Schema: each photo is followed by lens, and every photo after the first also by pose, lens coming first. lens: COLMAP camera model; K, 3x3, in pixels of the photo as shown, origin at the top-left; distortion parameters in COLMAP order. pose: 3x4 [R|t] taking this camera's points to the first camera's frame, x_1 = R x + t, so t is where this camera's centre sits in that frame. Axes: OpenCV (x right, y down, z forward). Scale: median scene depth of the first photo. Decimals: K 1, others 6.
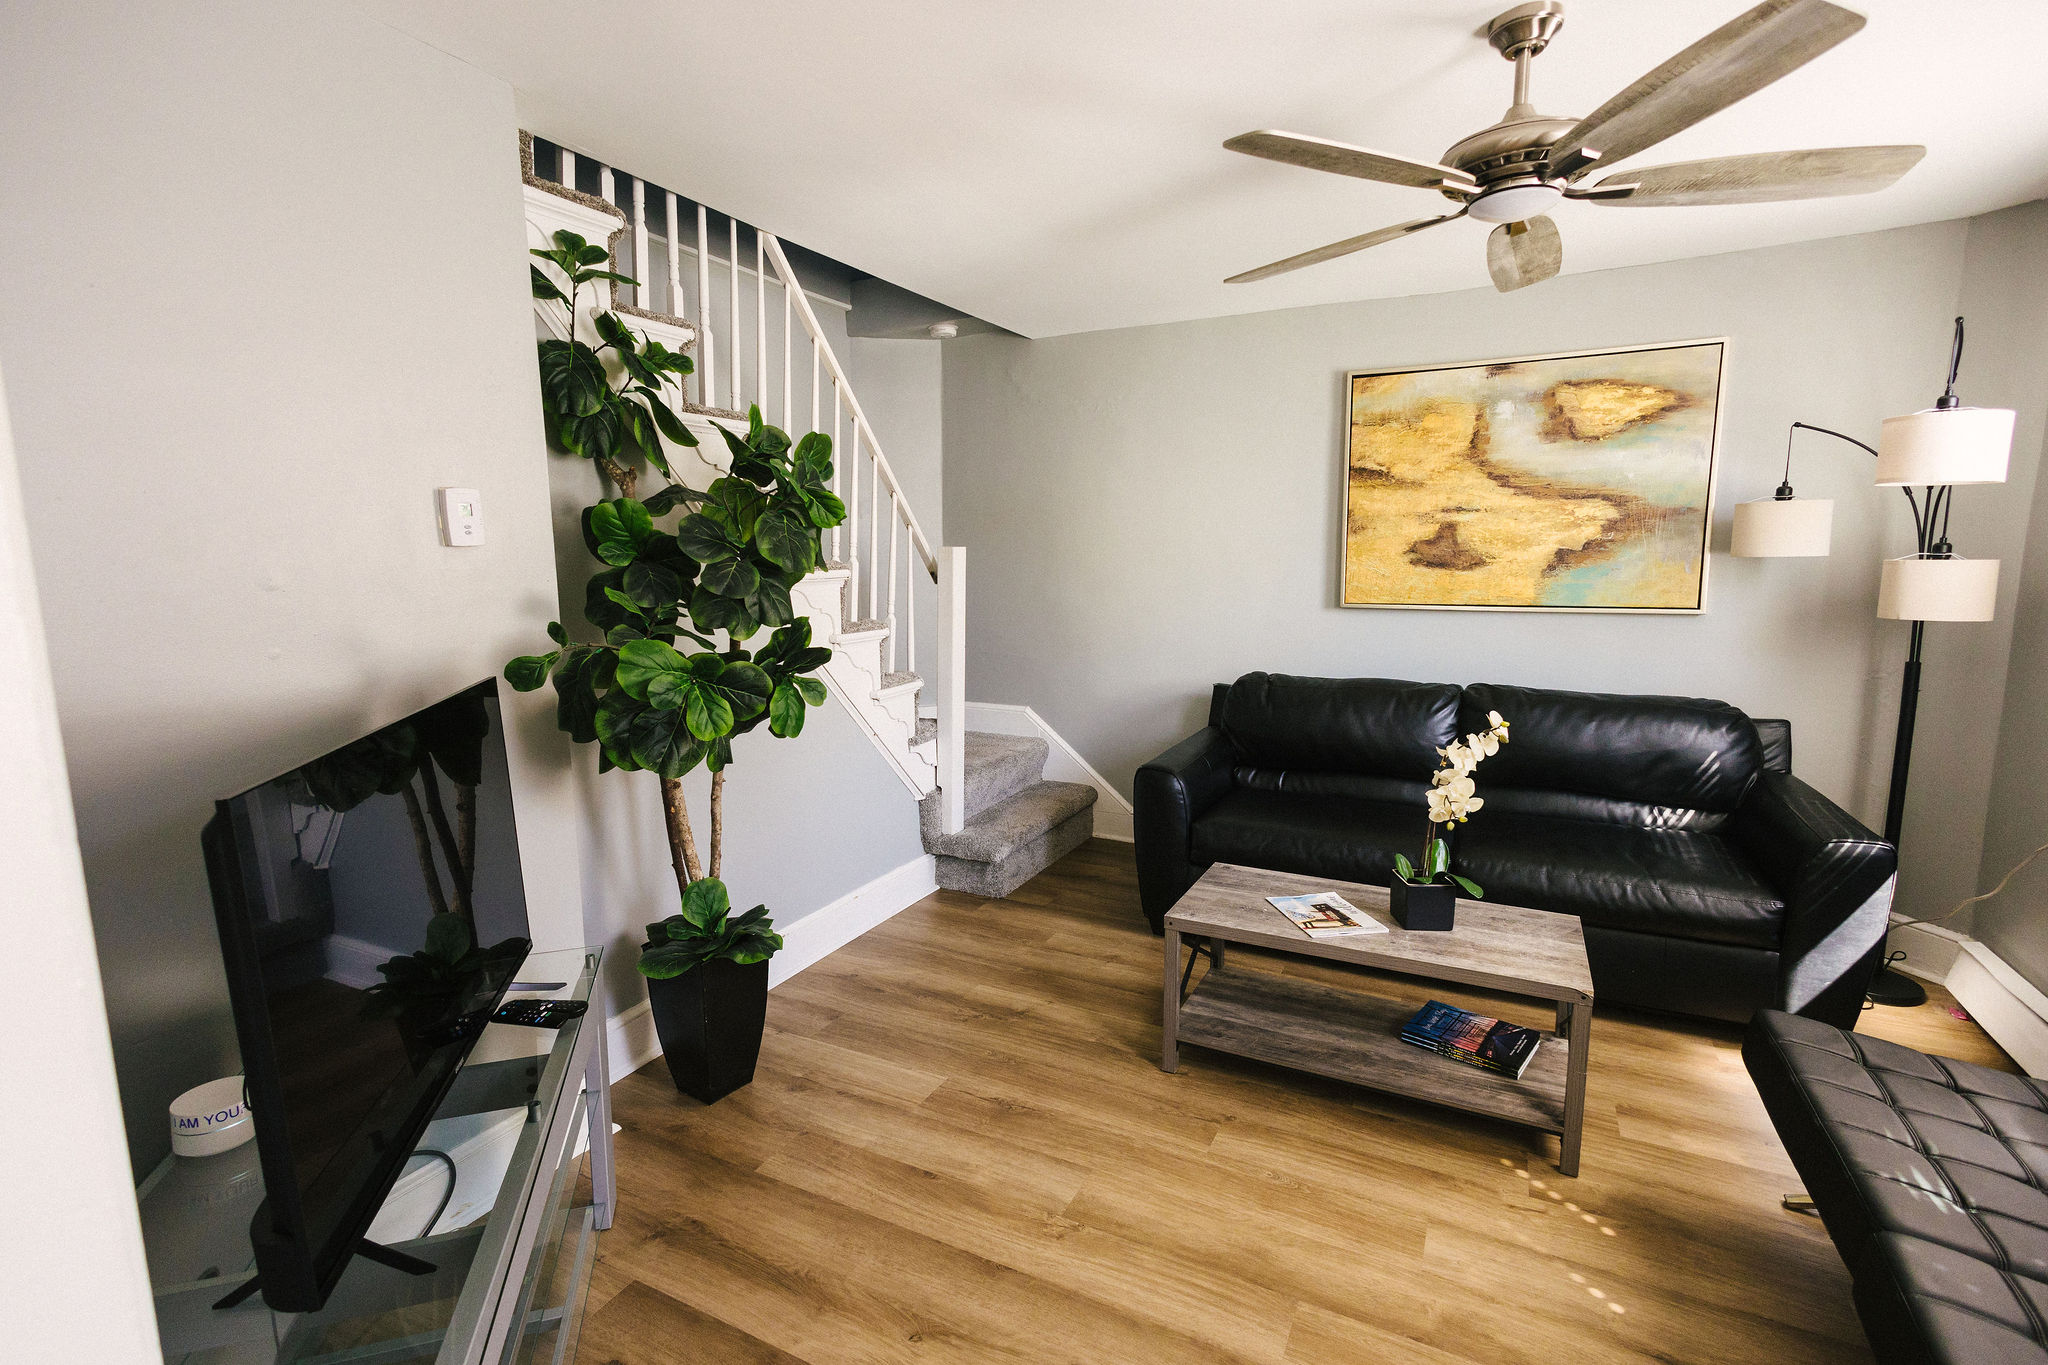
lens RADIAL K [[904.5, 0, 1021.1], [0, 904.5, 709.1], [0, 0, 1]] dist [-0.000893, -0.000063]
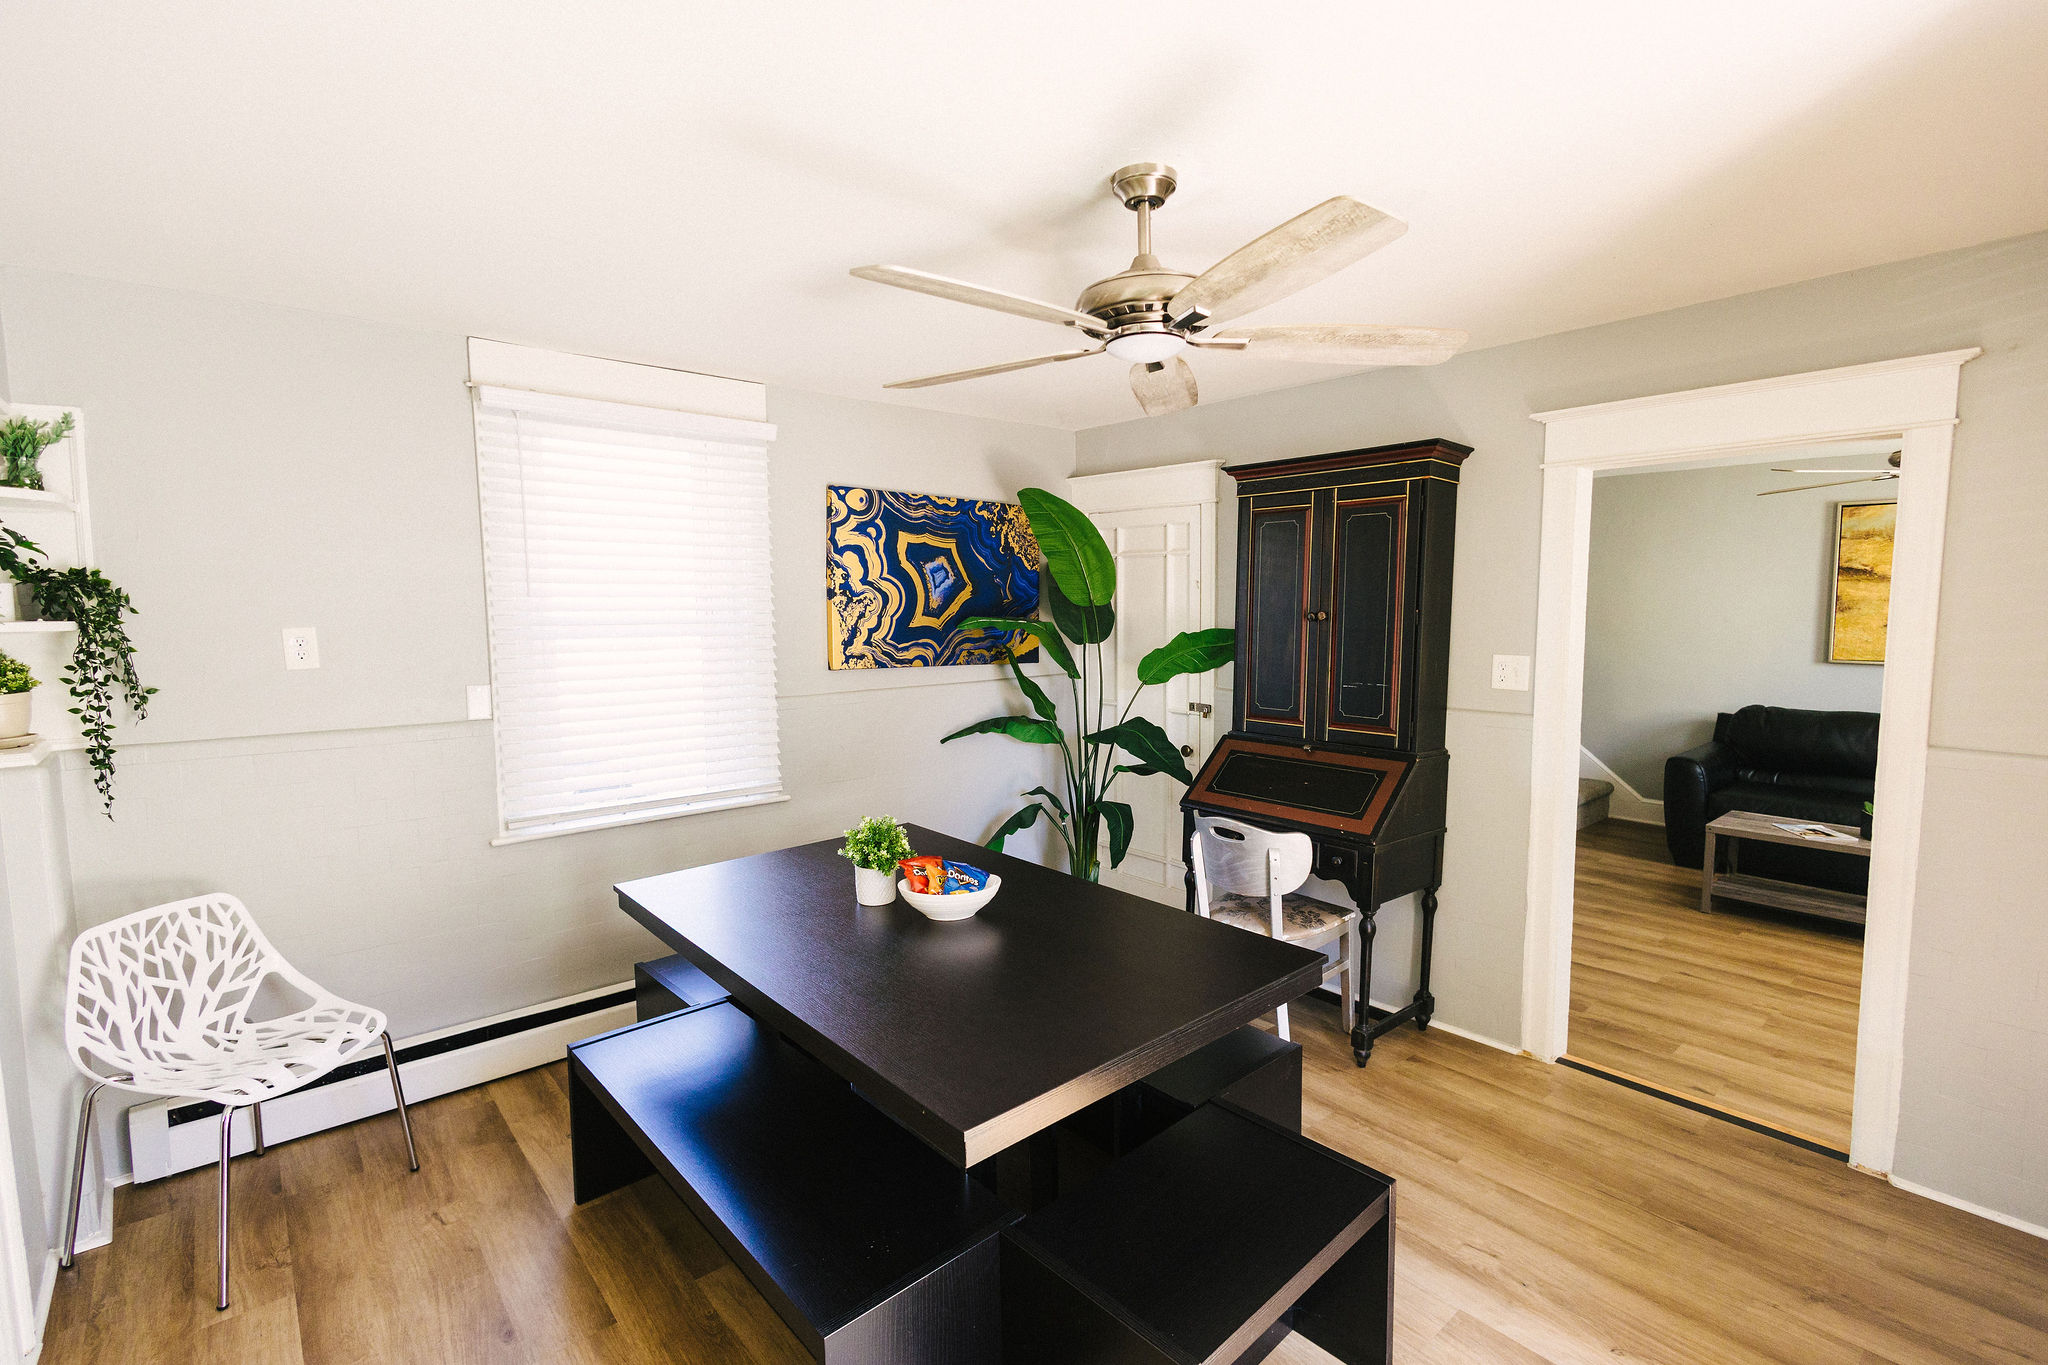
lens RADIAL K [[934.0, 0, 1025.5], [0, 934.0, 686.4], [0, 0, 1]] dist [-0.000341, 0.000211]
pose [[0.930229, 0.044375, -0.364287, -0.317285], [-0.071107, 0.995645, -0.060292, 0.114815], [0.360025, 0.081988, 0.929333, -0.908149]]
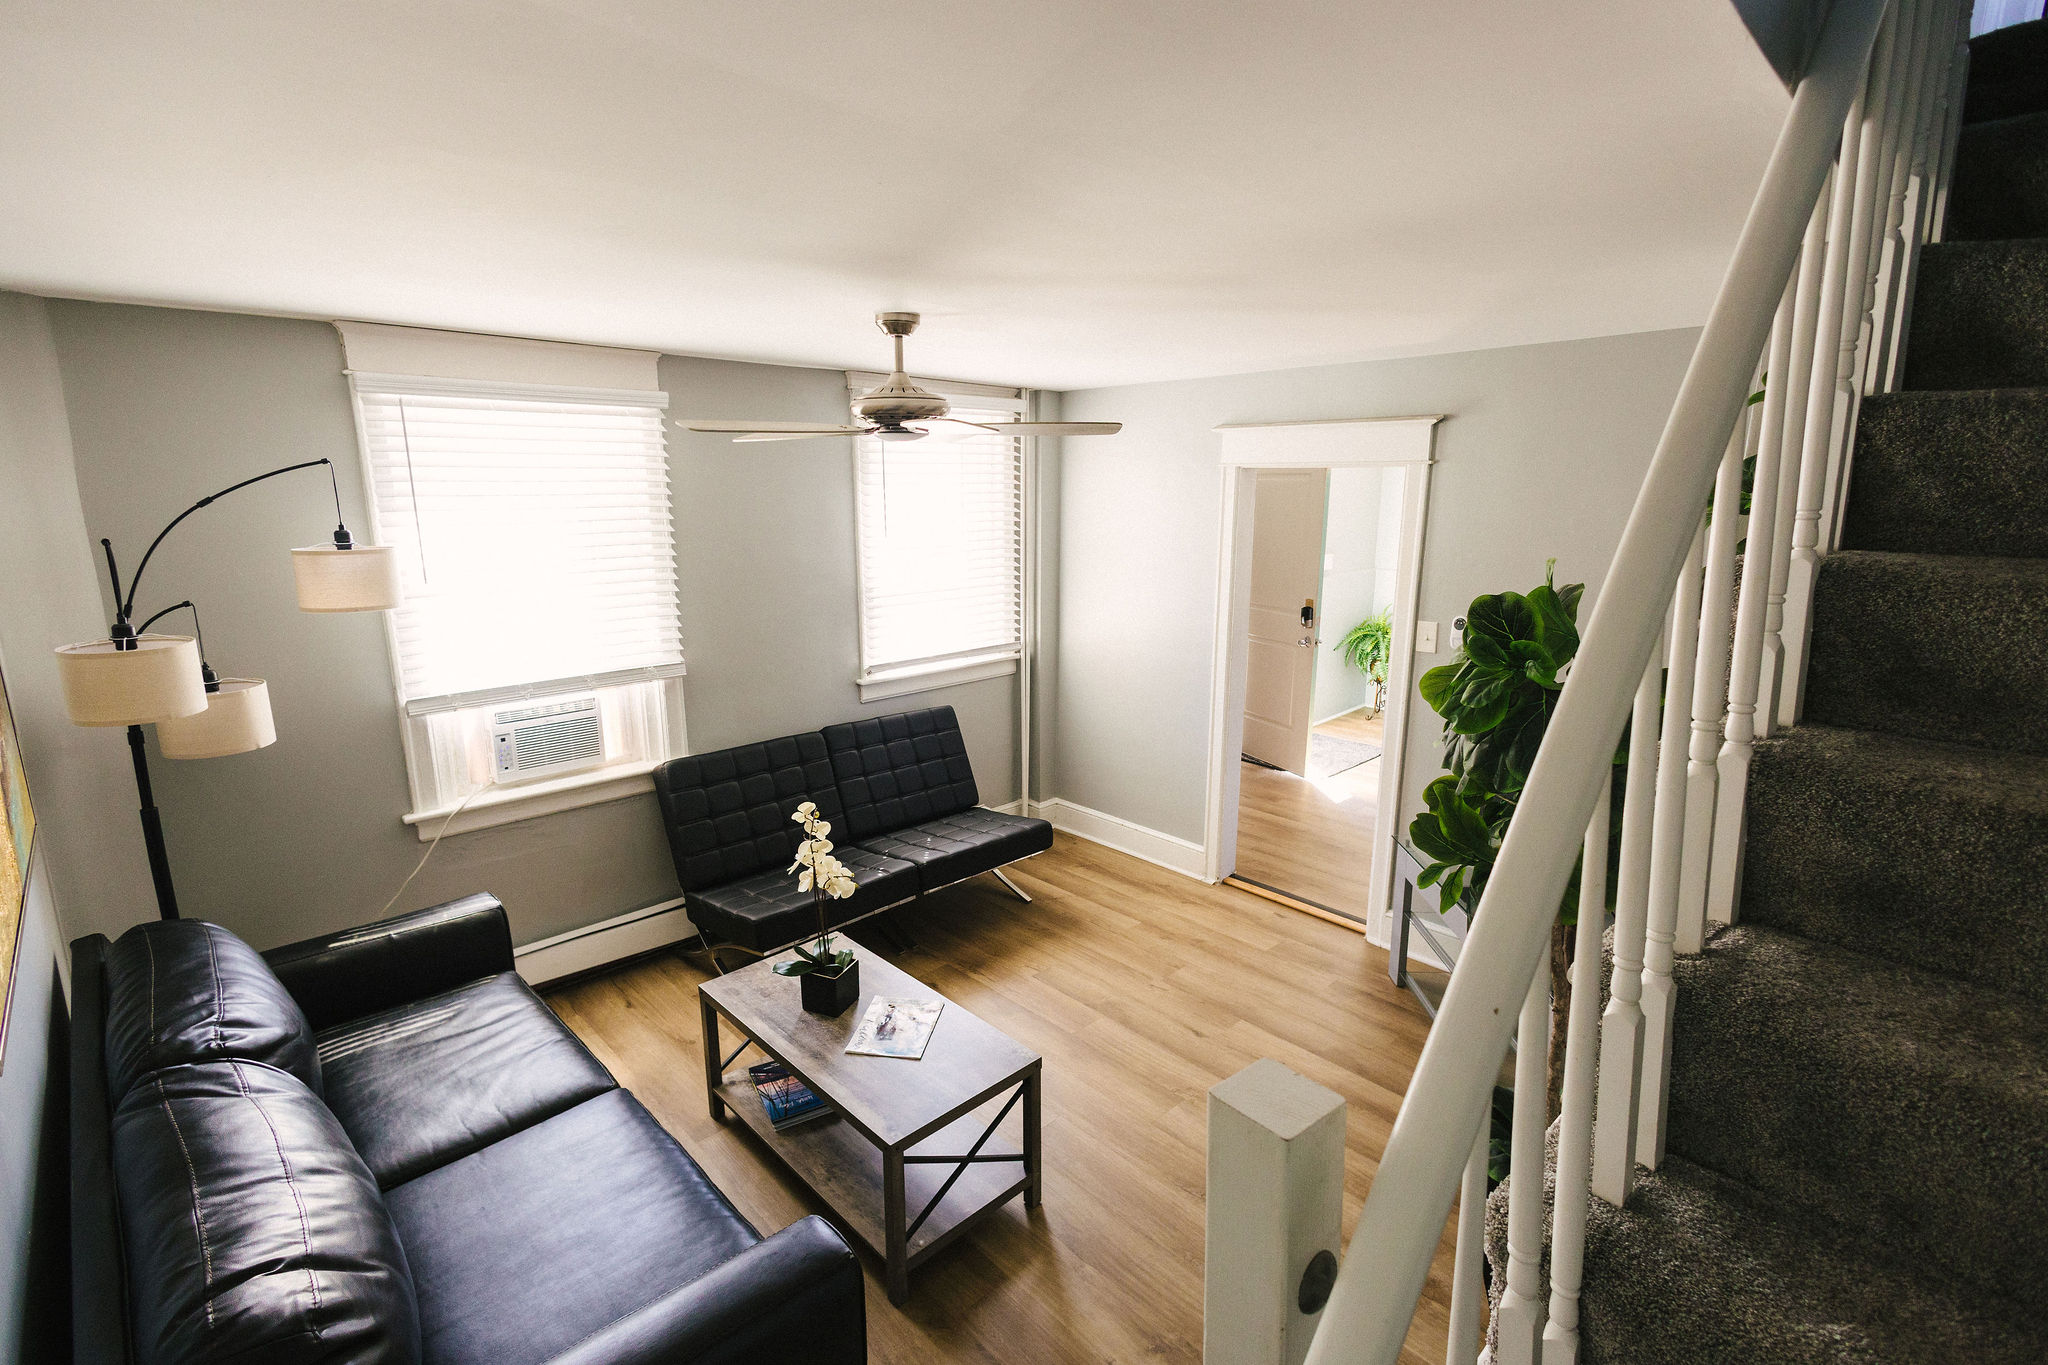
lens RADIAL K [[969.9, 0, 1024.0], [0, 969.9, 682.5], [0, 0, 1]] dist [-0.000089, 0.000145]
pose [[-0.949435, -0.051605, 0.309692, -0.092395], [0.070187, 0.926548, 0.369571, -0.386649], [-0.306017, 0.372620, -0.876076, 1.258558]]
